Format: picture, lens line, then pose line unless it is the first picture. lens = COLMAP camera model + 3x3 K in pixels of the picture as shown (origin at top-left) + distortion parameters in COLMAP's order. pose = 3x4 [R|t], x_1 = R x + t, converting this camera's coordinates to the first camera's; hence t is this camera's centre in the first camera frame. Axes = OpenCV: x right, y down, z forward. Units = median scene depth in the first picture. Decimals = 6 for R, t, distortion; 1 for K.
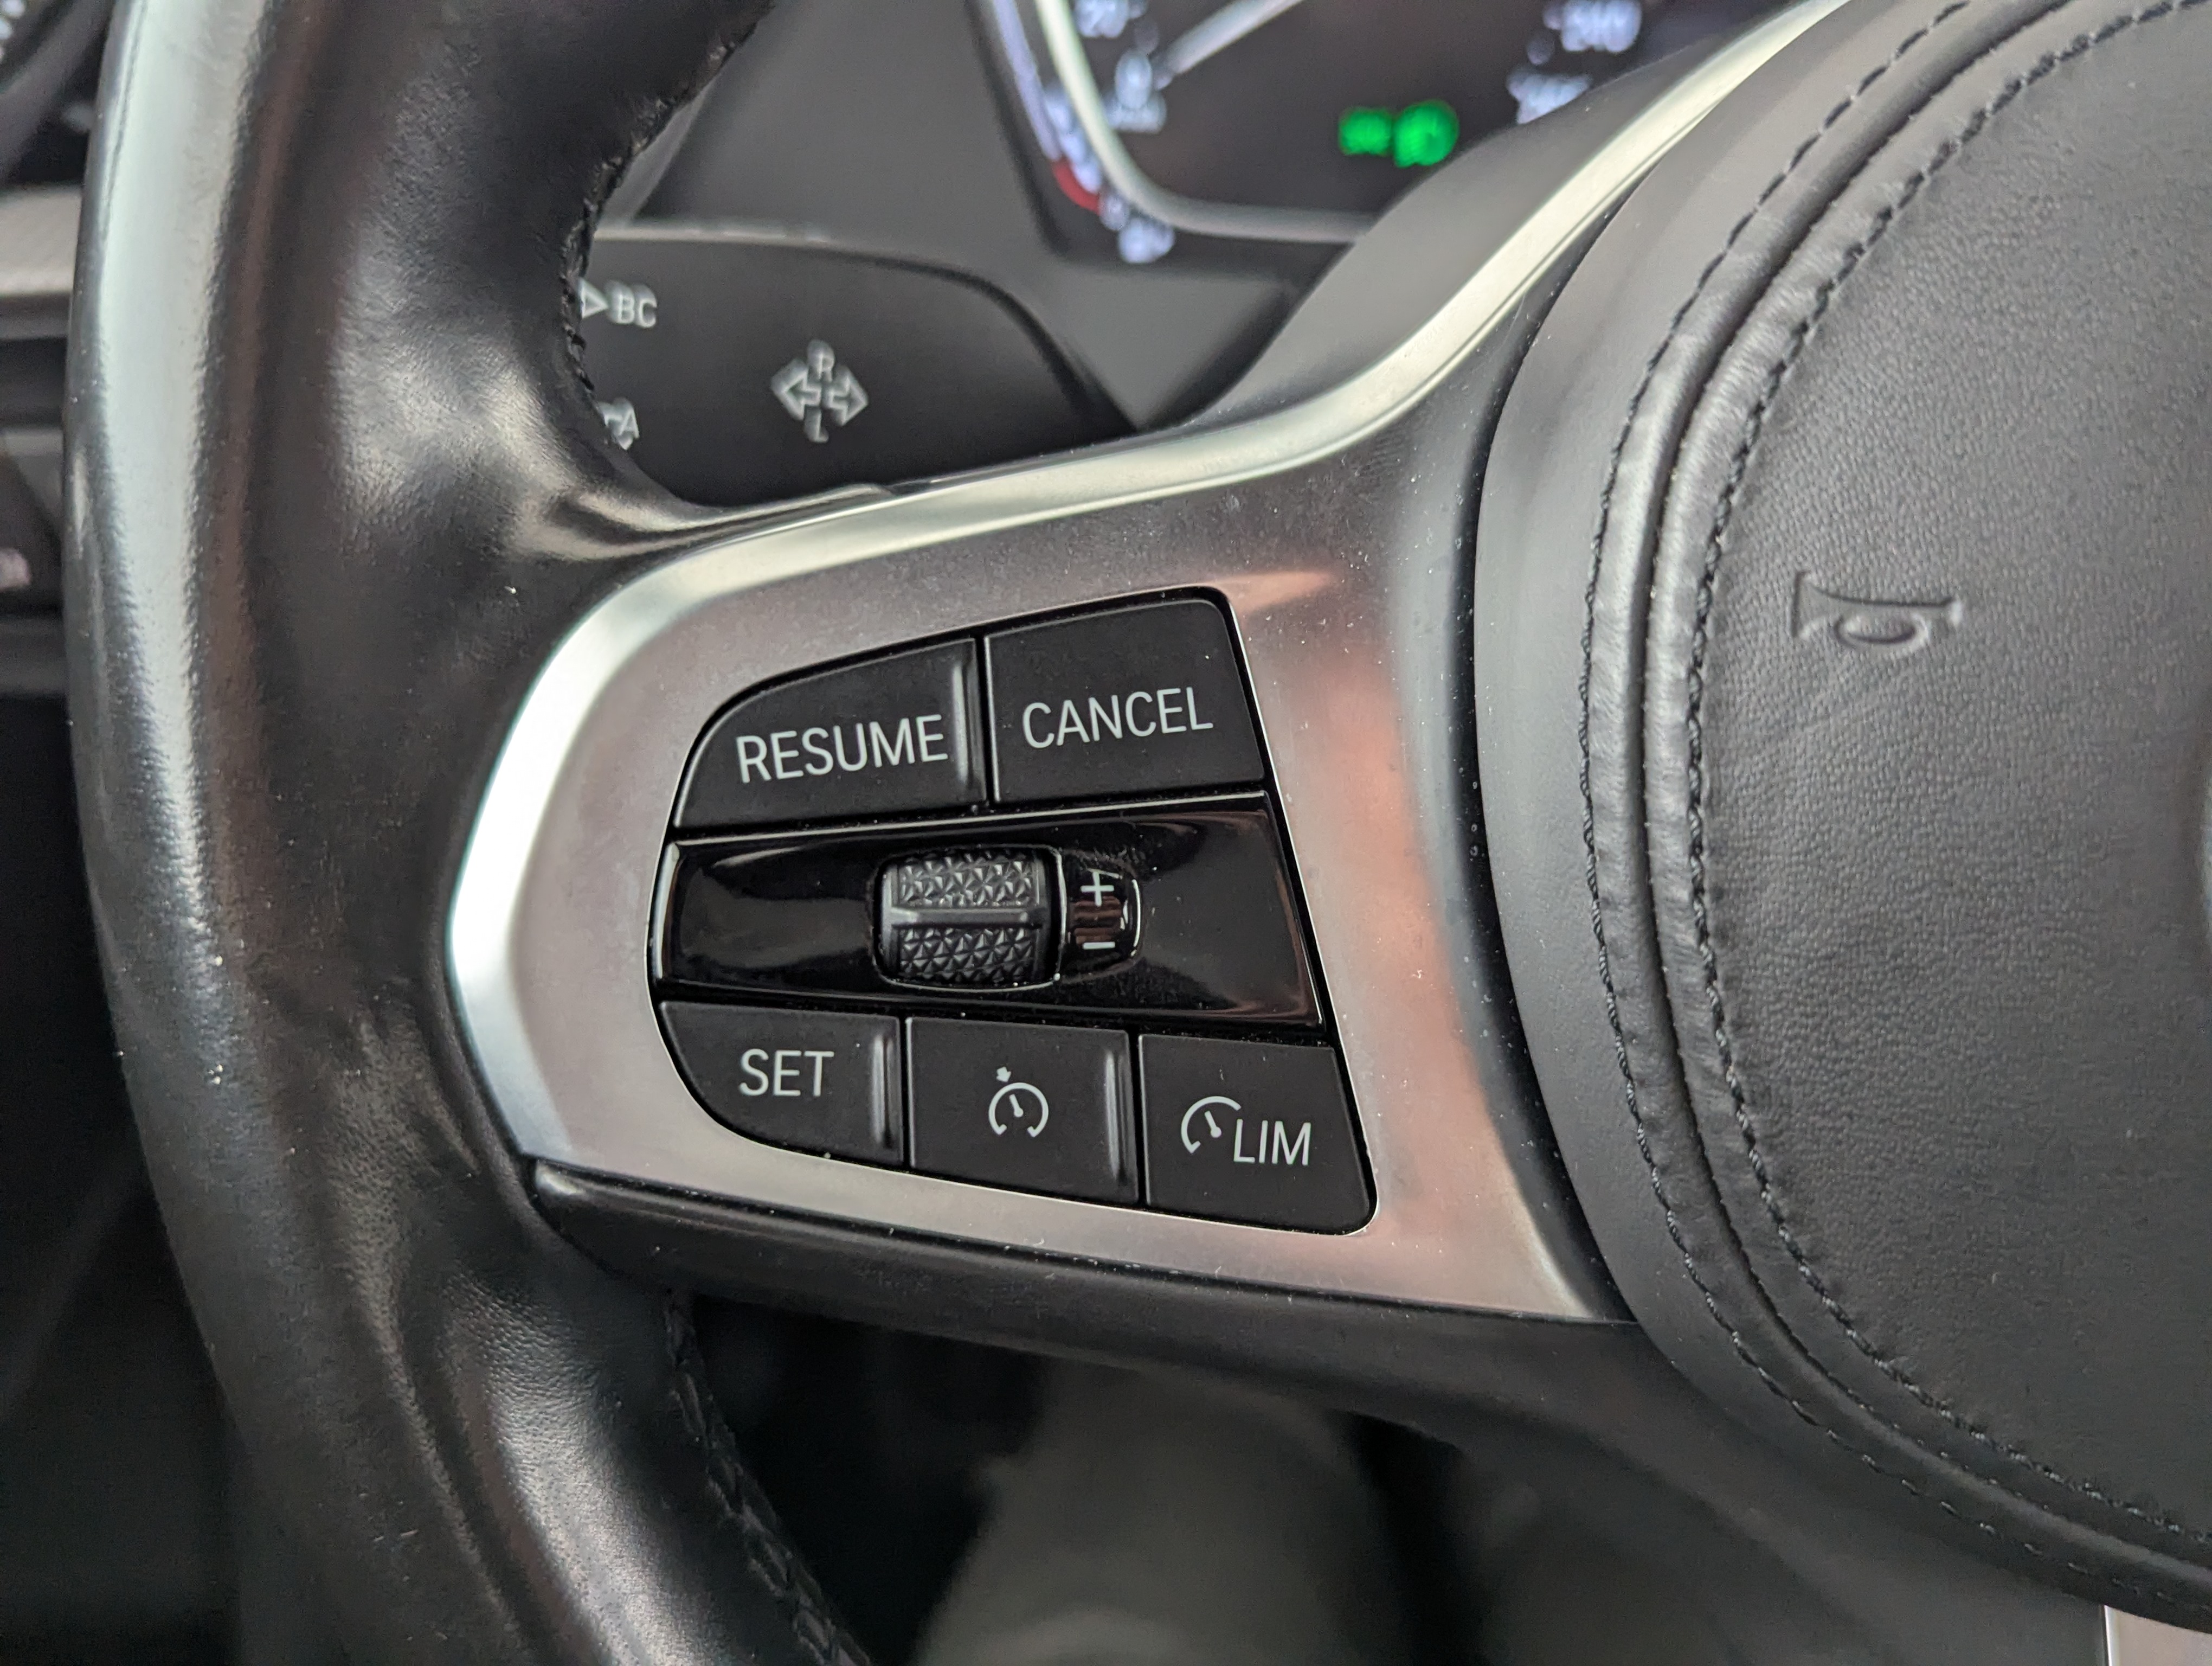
lens RADIAL K [[1982.0, 0, 1103.4], [0, 1982.0, 936.6], [0, 0, 1]] dist [0.000180, -0.003408]
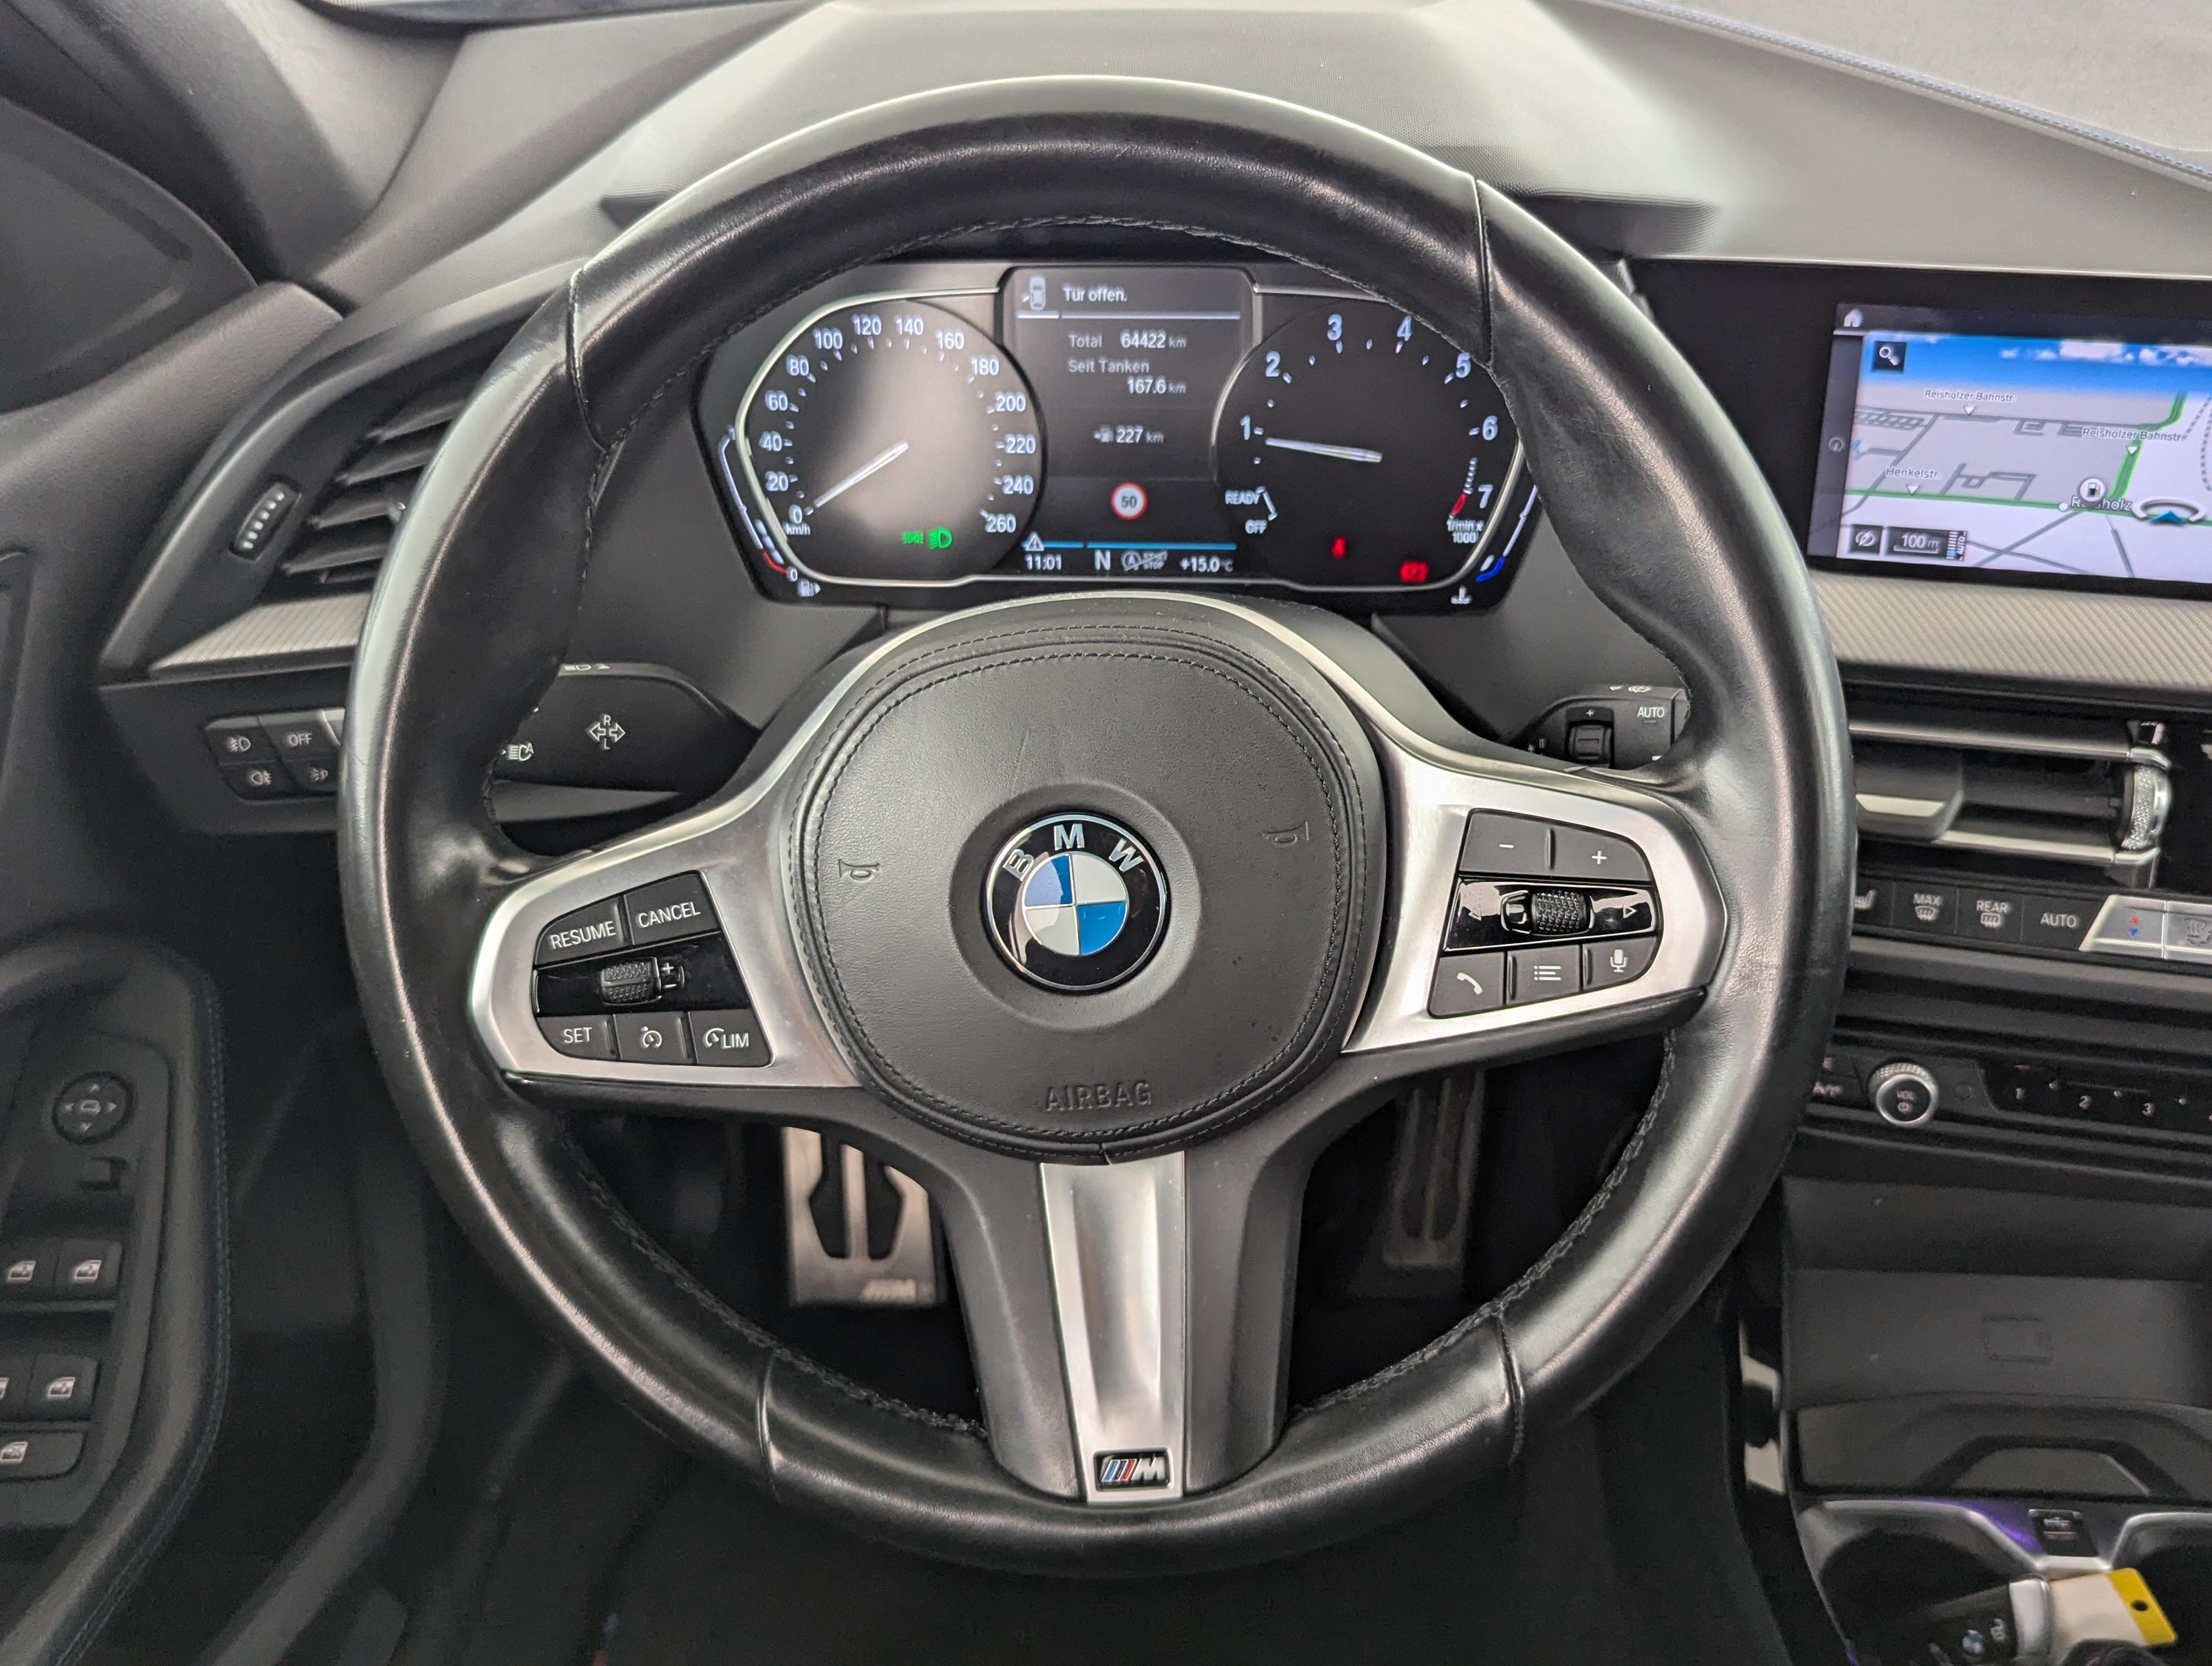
lens RADIAL K [[2055.2, 0, 1106.0], [0, 2055.2, 833.0], [0, 0, 1]] dist [0.026709, -0.014477]
pose [[0.992450, -0.106560, -0.060727, 0.920397], [0.106176, 0.994302, -0.009513, -0.133639], [0.061394, 0.002993, 0.998109, -2.269477]]
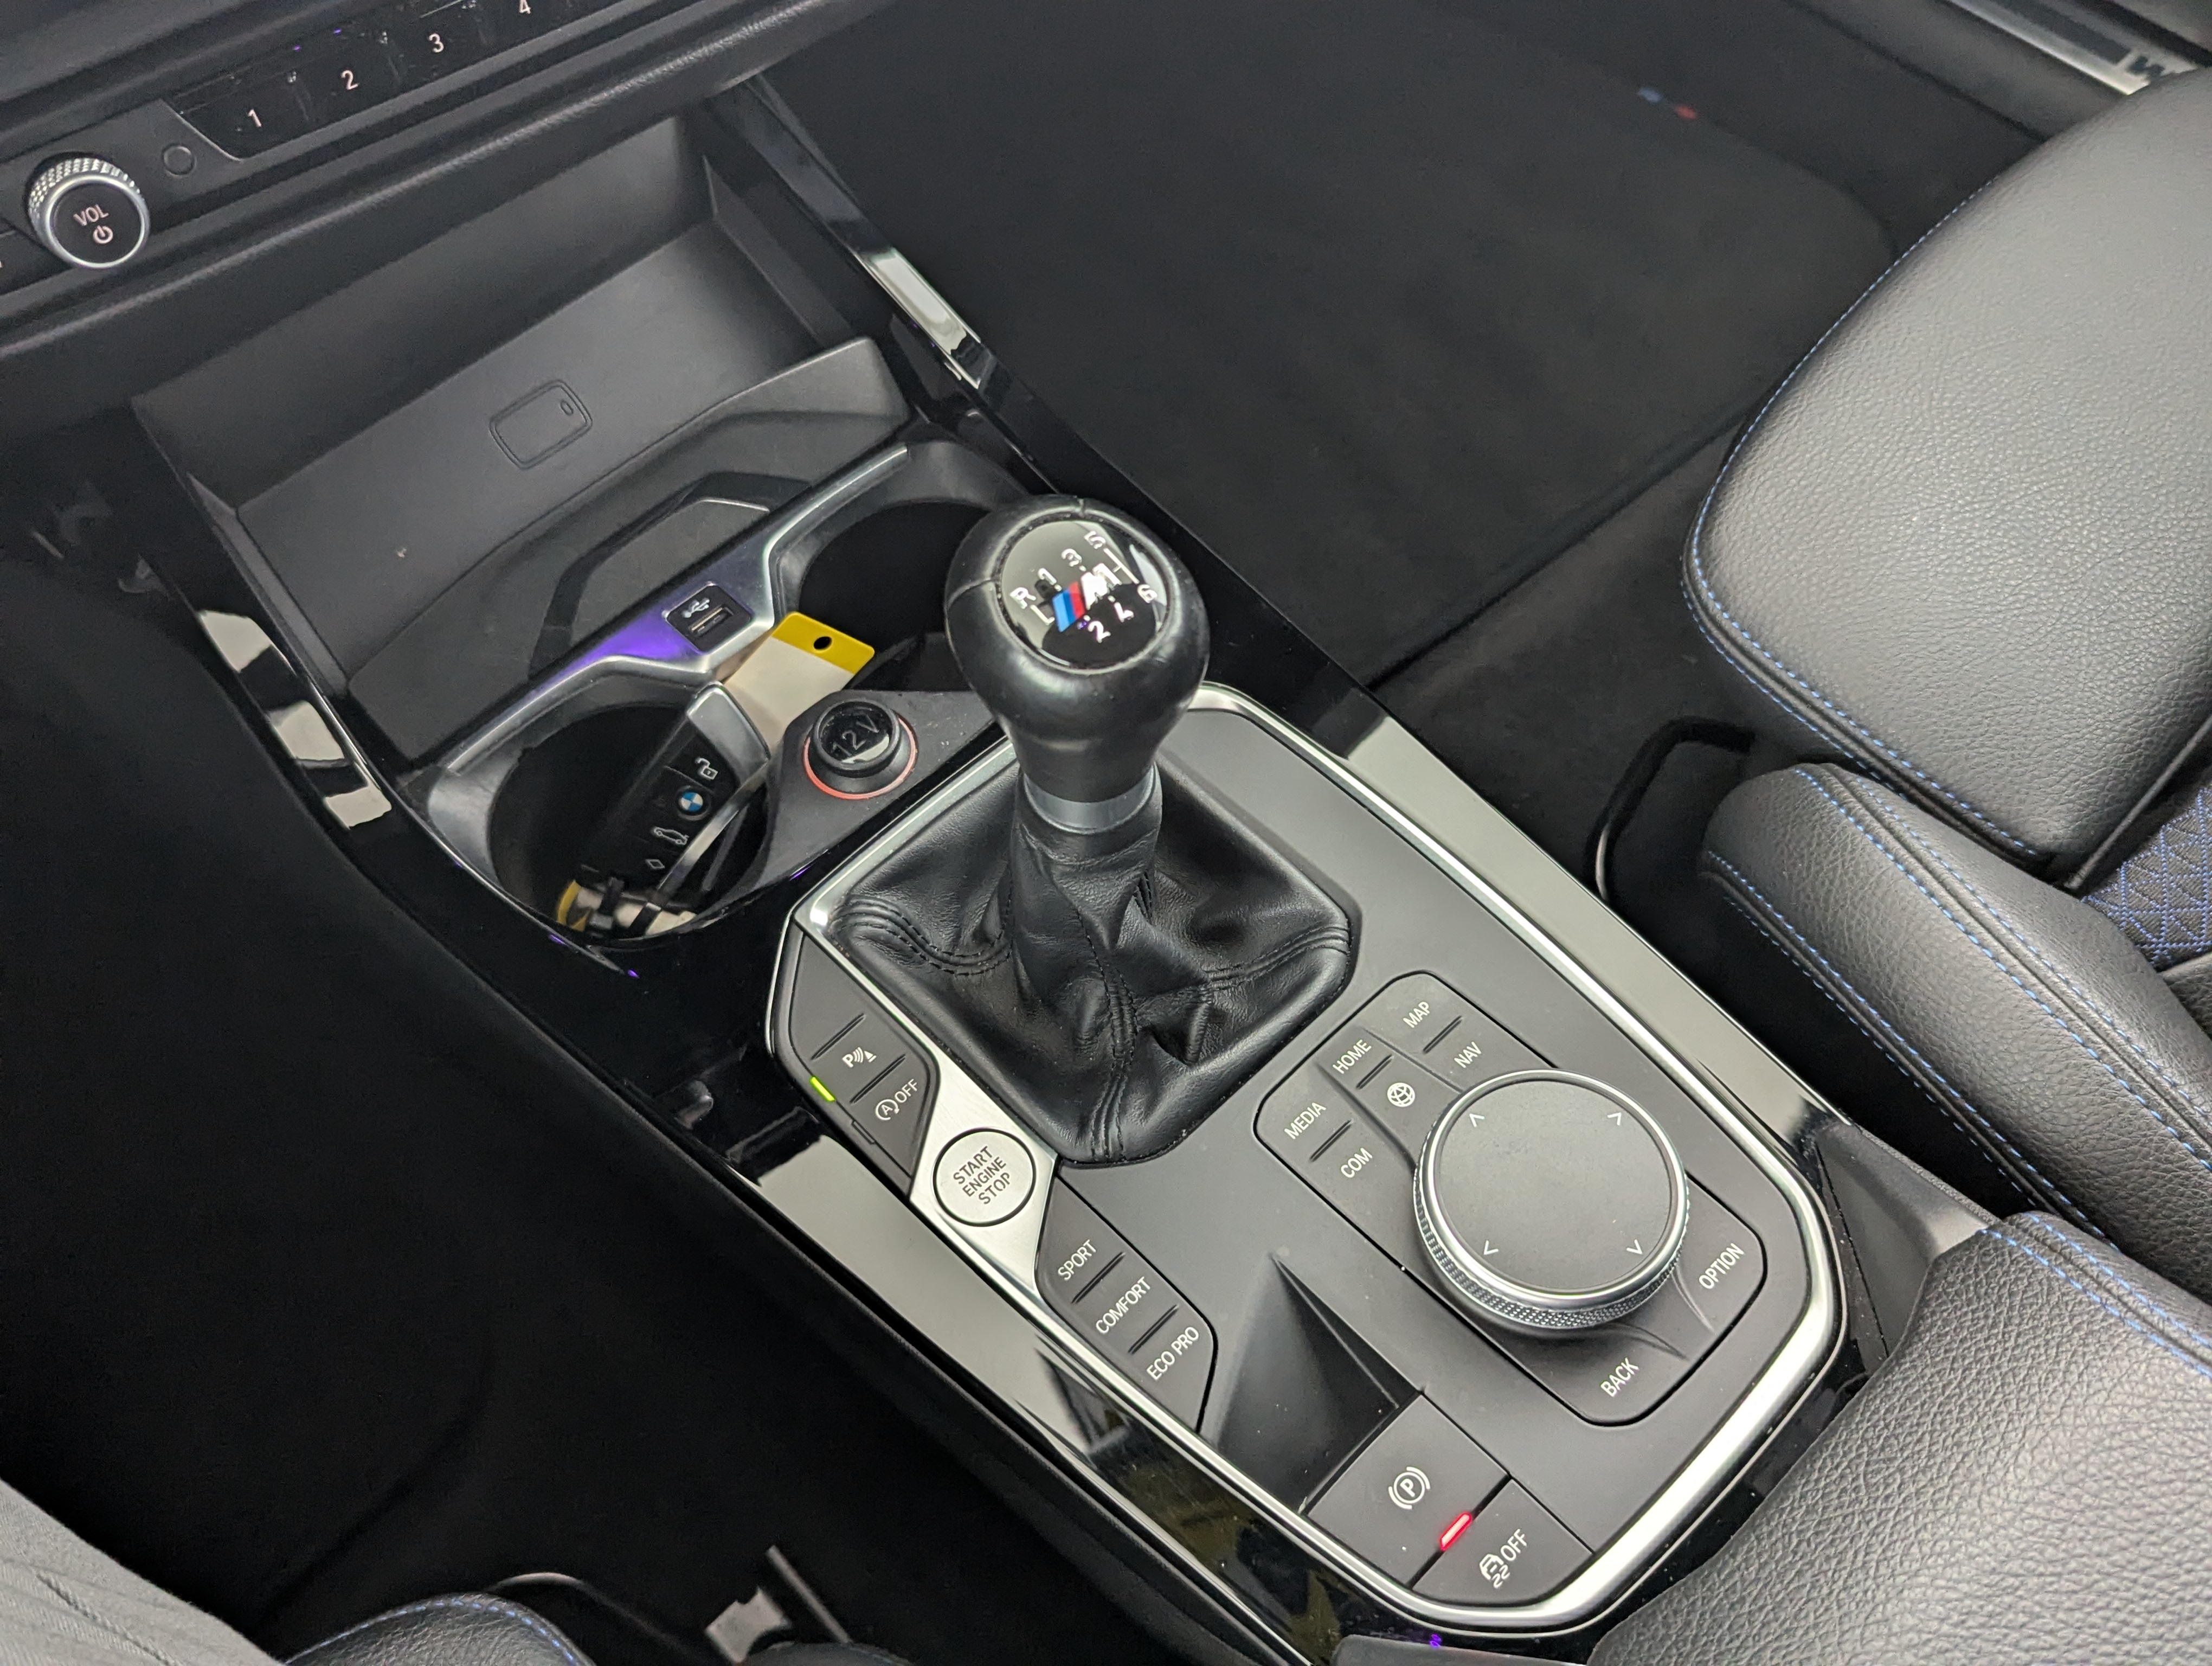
lens RADIAL K [[2055.2, 0, 1106.0], [0, 2055.2, 833.0], [0, 0, 1]] dist [0.026709, -0.014477]
pose [[0.674139, -0.683019, 0.281107, 1.855523], [0.481179, 0.694876, 0.534429, 0.311991], [-0.560359, -0.225017, 0.797098, -0.751832]]
